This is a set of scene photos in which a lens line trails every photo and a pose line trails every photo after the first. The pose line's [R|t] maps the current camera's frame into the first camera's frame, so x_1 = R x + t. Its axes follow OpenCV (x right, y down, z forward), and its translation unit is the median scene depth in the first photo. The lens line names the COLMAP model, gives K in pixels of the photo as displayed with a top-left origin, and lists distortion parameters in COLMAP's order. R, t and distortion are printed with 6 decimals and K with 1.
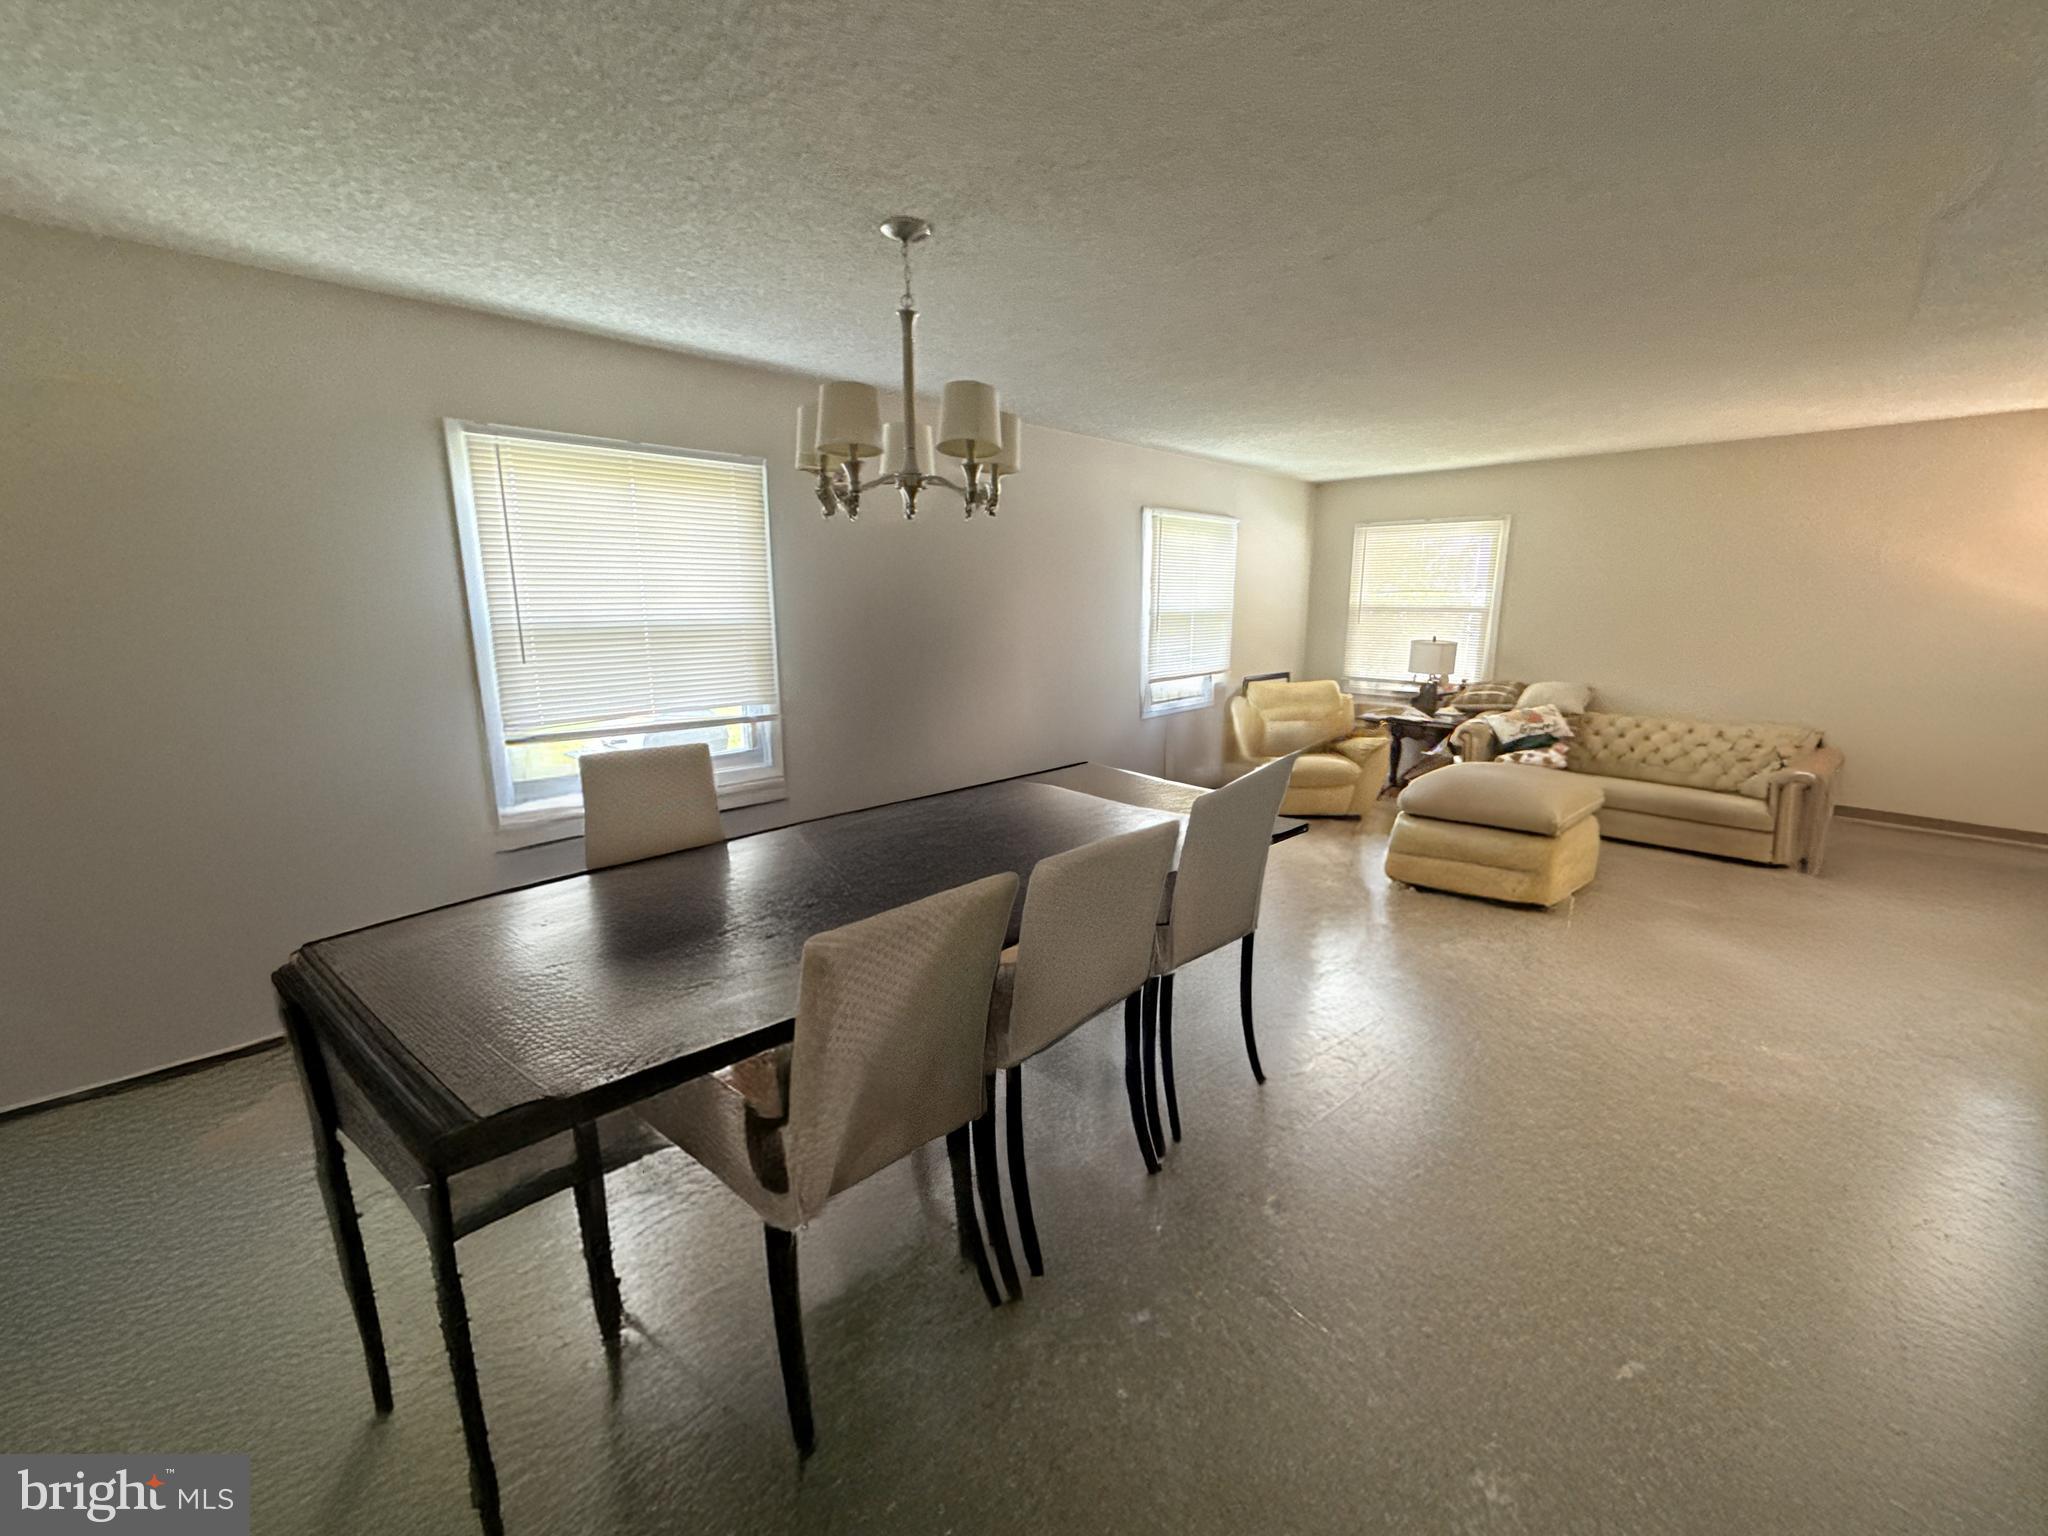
lens RADIAL K [[830.8, 0, 1024.0], [0, 830.8, 768.0], [0, 0, 1]] dist [-0.000779, 0.000058]
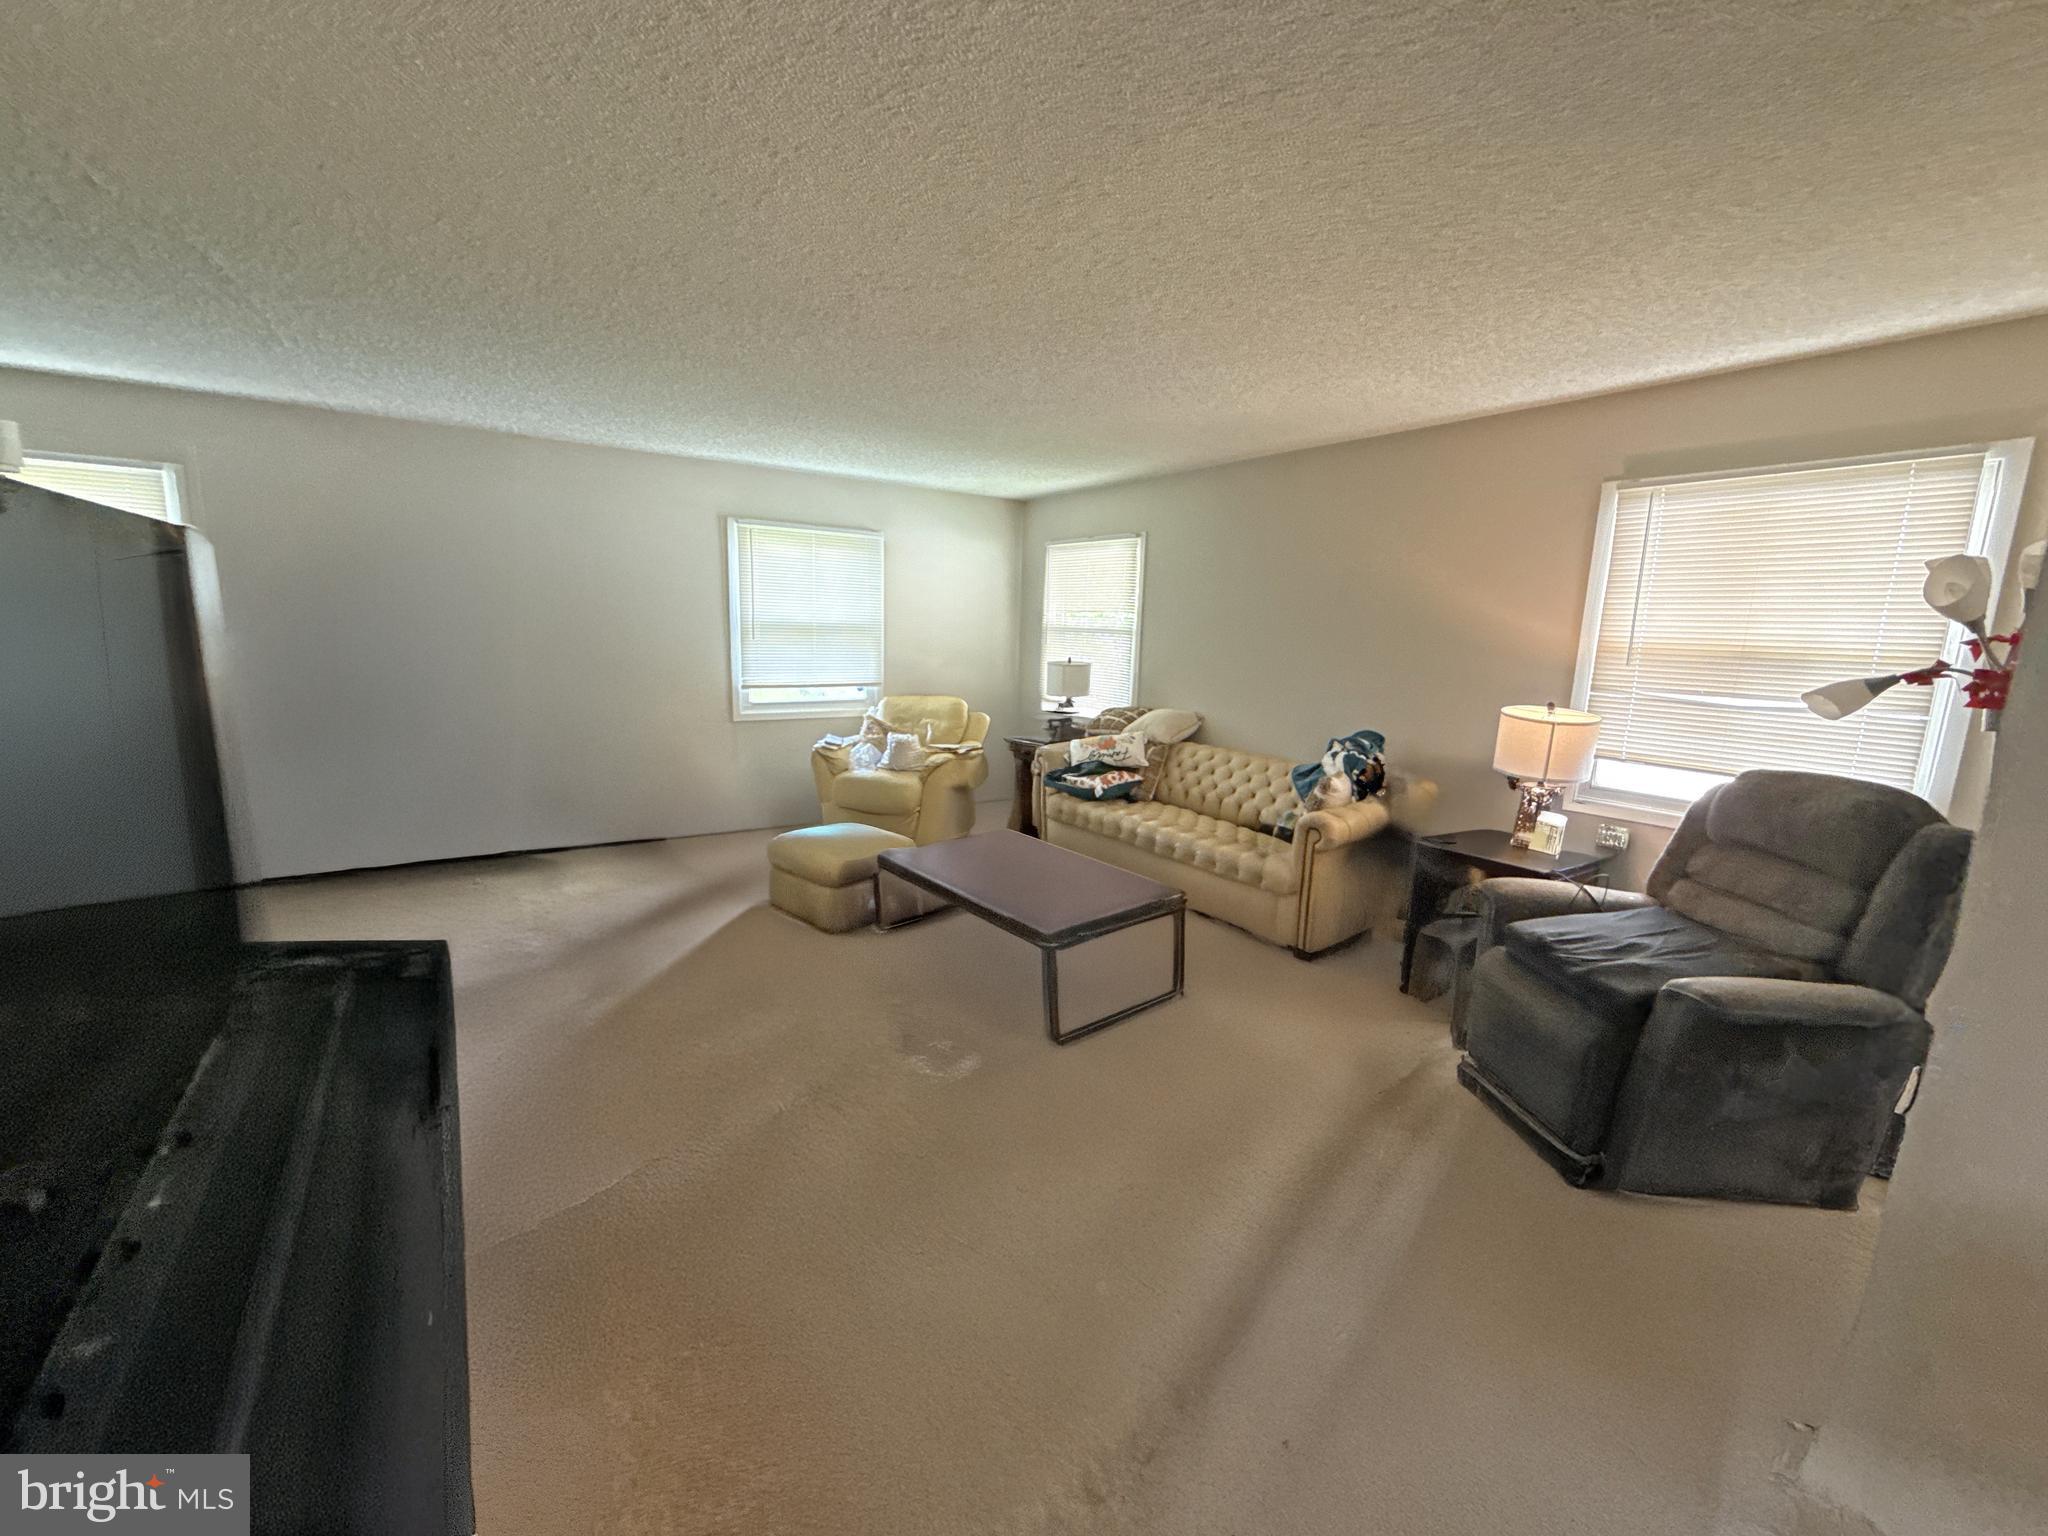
lens RADIAL K [[830.8, 0, 1024.0], [0, 830.8, 768.0], [0, 0, 1]] dist [-0.000779, 0.000058]
pose [[0.982586, 0.062399, -0.175015, 0.620007], [-0.067931, 0.997356, -0.025794, -0.002251], [0.172943, 0.037234, 0.984228, 0.050013]]
